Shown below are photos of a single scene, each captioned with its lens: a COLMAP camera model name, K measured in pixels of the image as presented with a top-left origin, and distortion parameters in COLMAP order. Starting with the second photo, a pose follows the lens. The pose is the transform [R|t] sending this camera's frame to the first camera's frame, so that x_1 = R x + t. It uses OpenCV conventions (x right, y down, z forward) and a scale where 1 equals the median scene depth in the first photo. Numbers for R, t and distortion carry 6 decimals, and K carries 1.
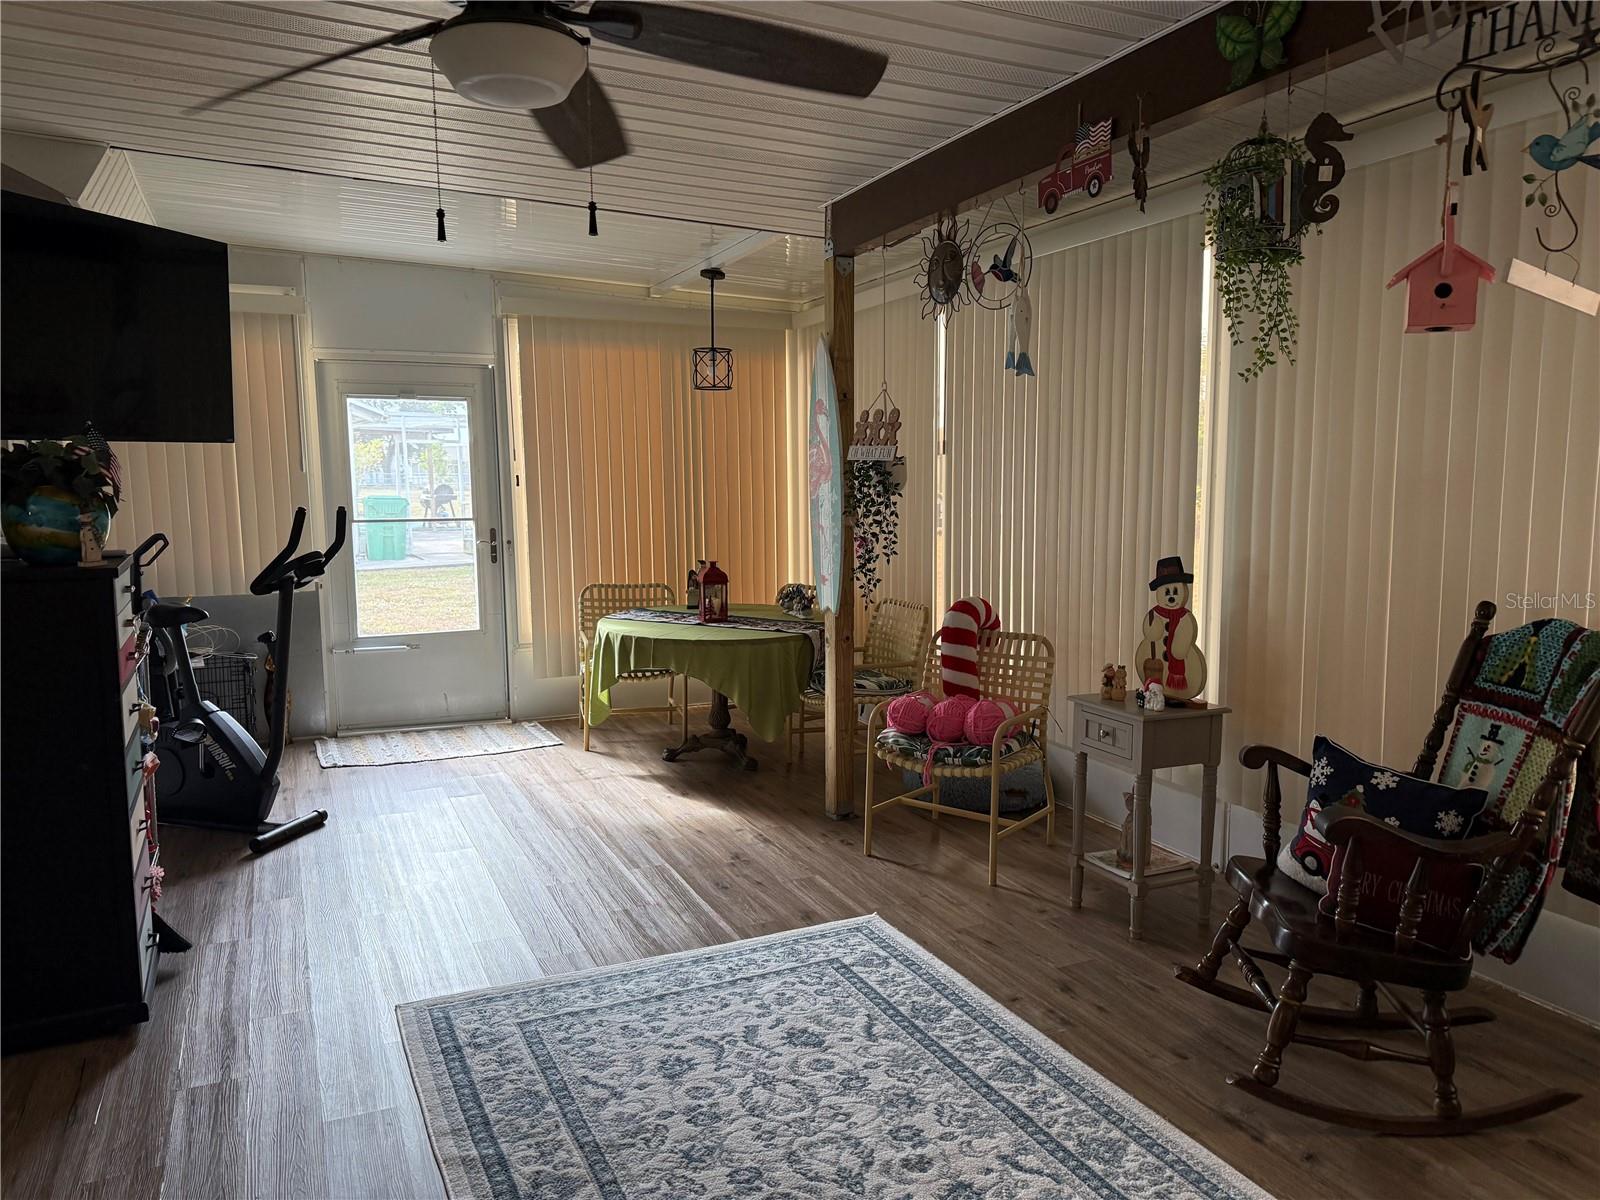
lens RADIAL K [[1136.3, 0, 803.9], [0, 1136.3, 599.6], [0, 0, 1]] dist [0.006406, -0.010866]
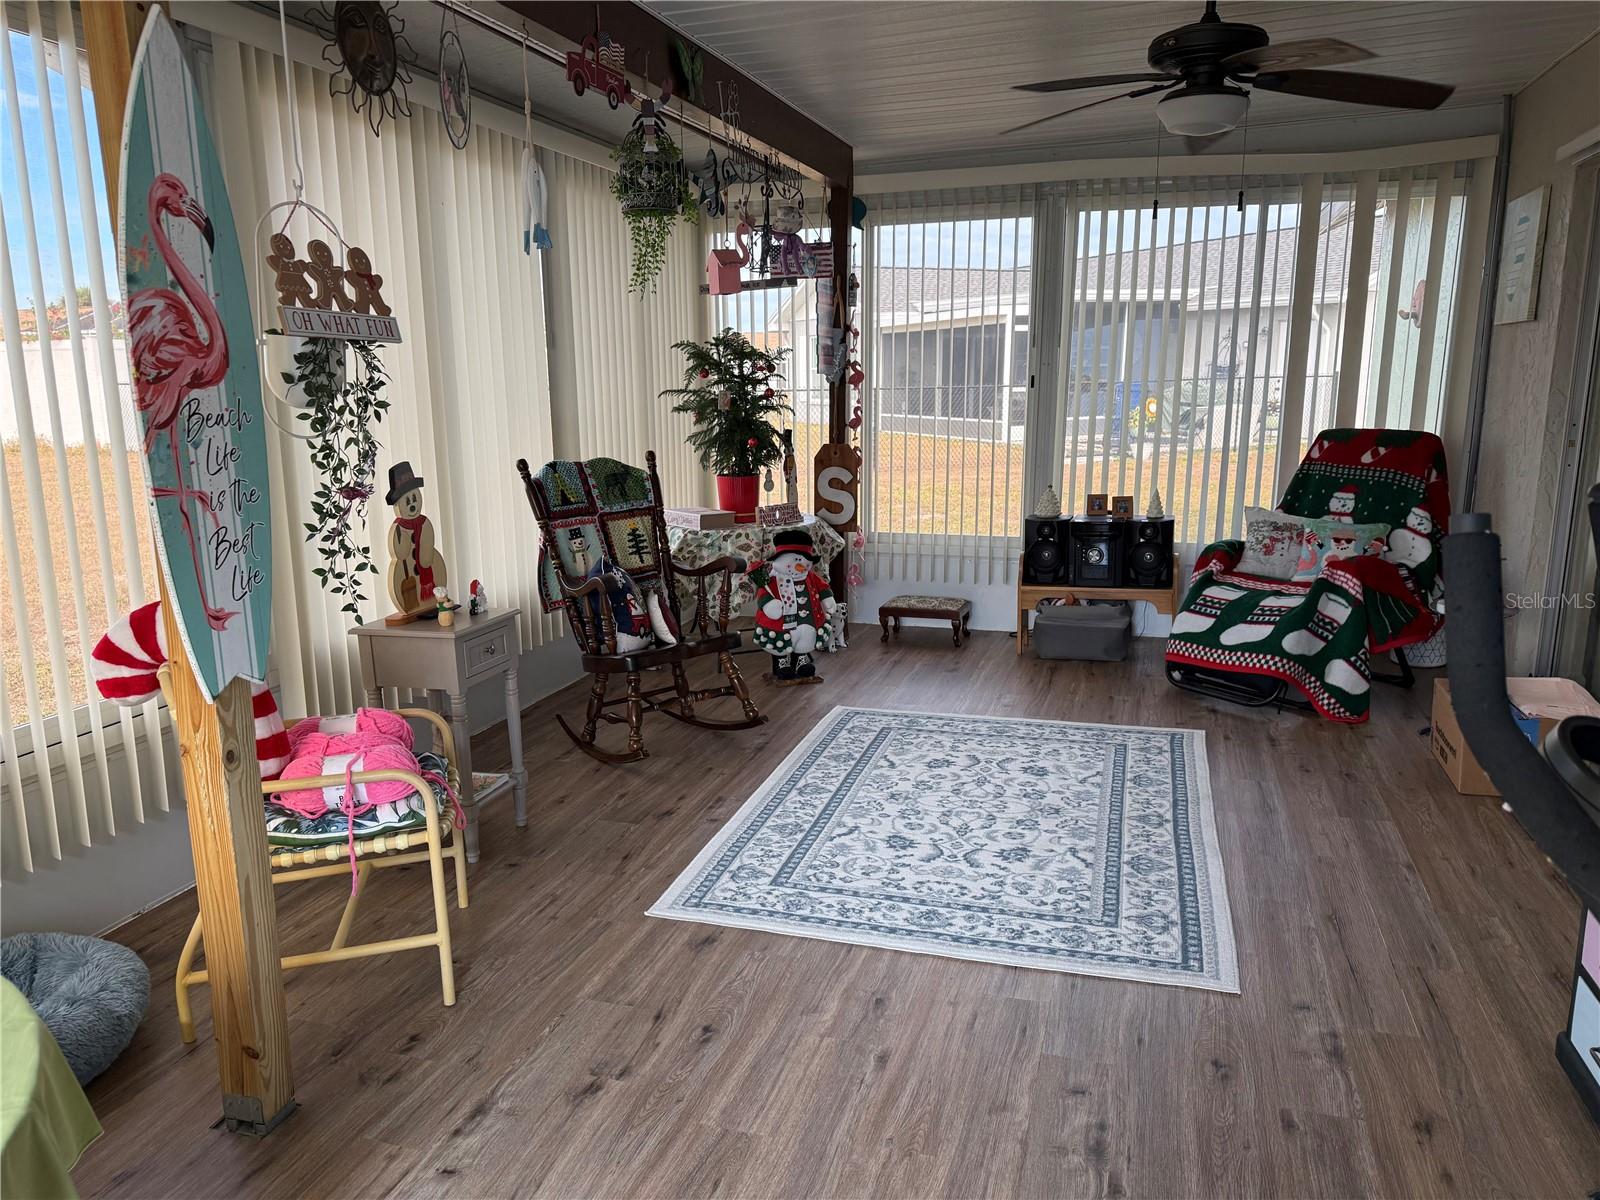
lens RADIAL K [[1136.3, 0, 804.8], [0, 1136.3, 607.8], [0, 0, 1]] dist [0.006406, -0.010866]
pose [[-0.743030, -0.115976, 0.659132, -0.640003], [0.102824, 0.953395, 0.283663, -0.181708], [-0.661312, 0.278545, -0.696477, 1.720010]]
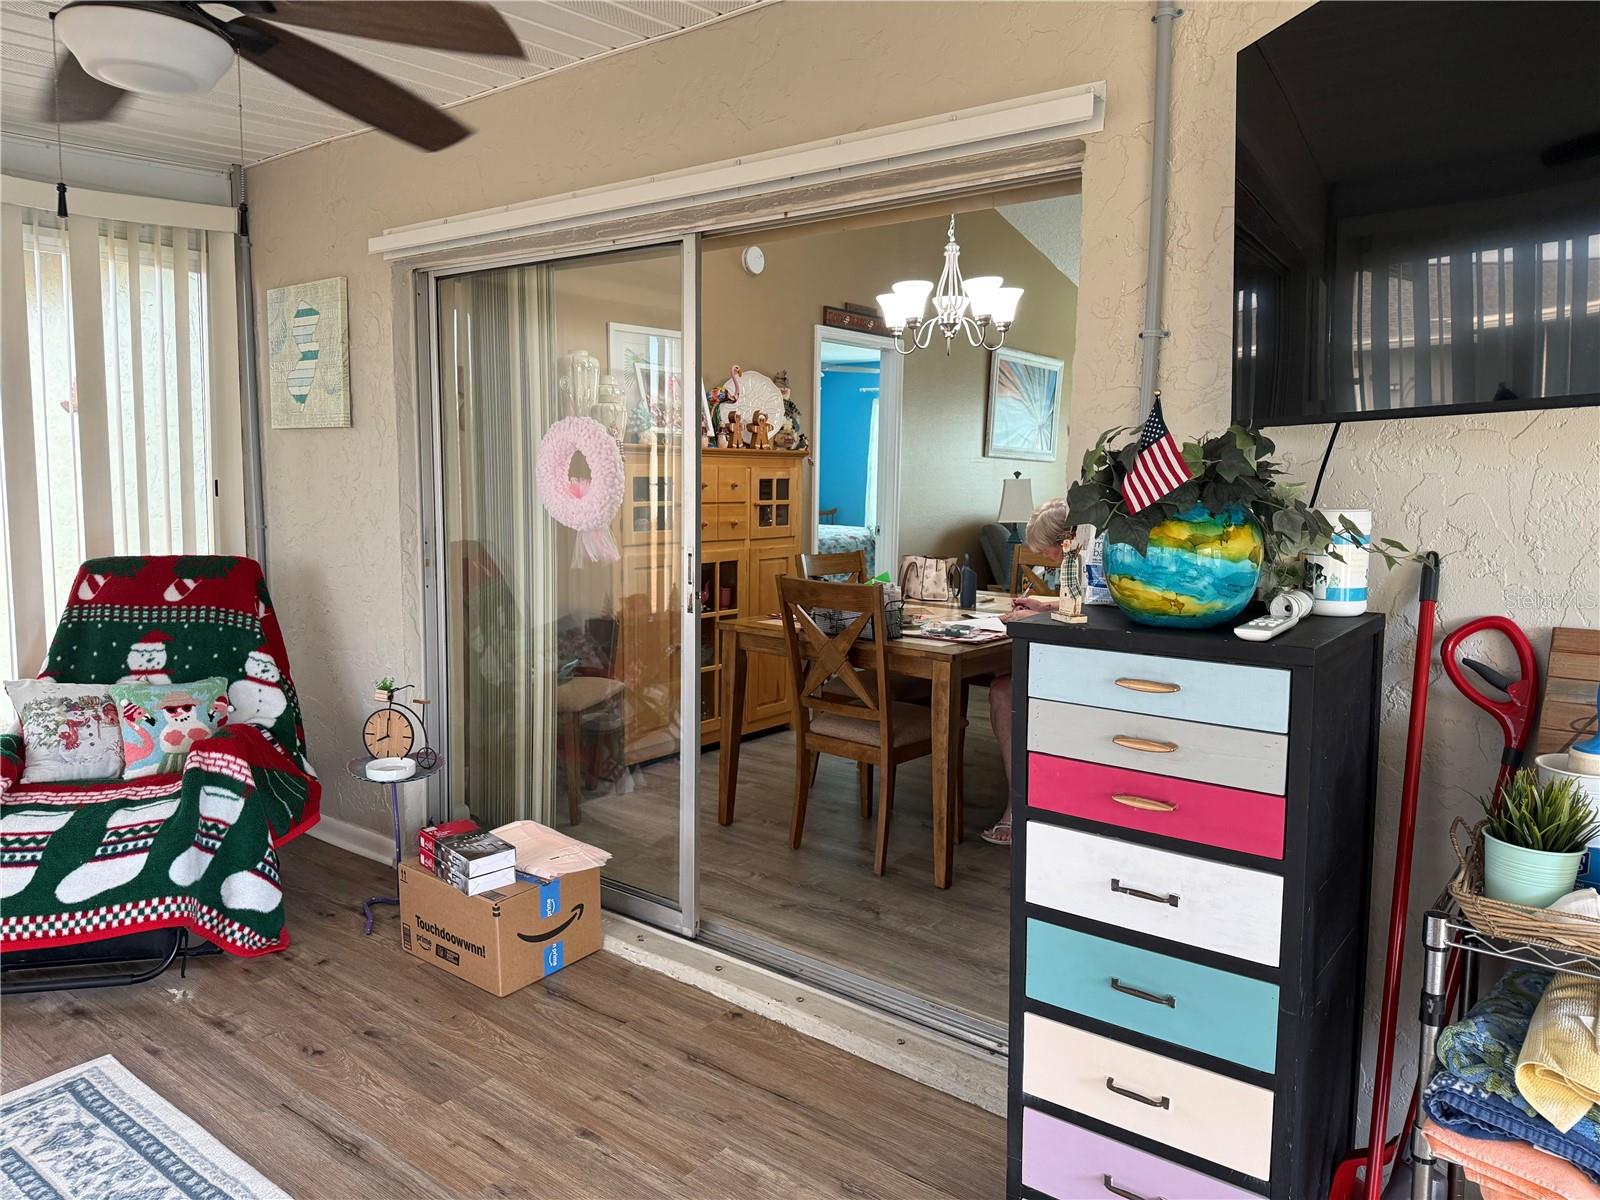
lens RADIAL K [[1136.3, 0, 801.0], [0, 1136.3, 594.2], [0, 0, 1]] dist [0.006406, -0.010866]
pose [[-0.890724, 0.054347, -0.451284, -0.179270], [-0.054615, 0.972838, 0.224953, -0.155522], [0.451252, 0.225018, -0.863562, 1.355511]]
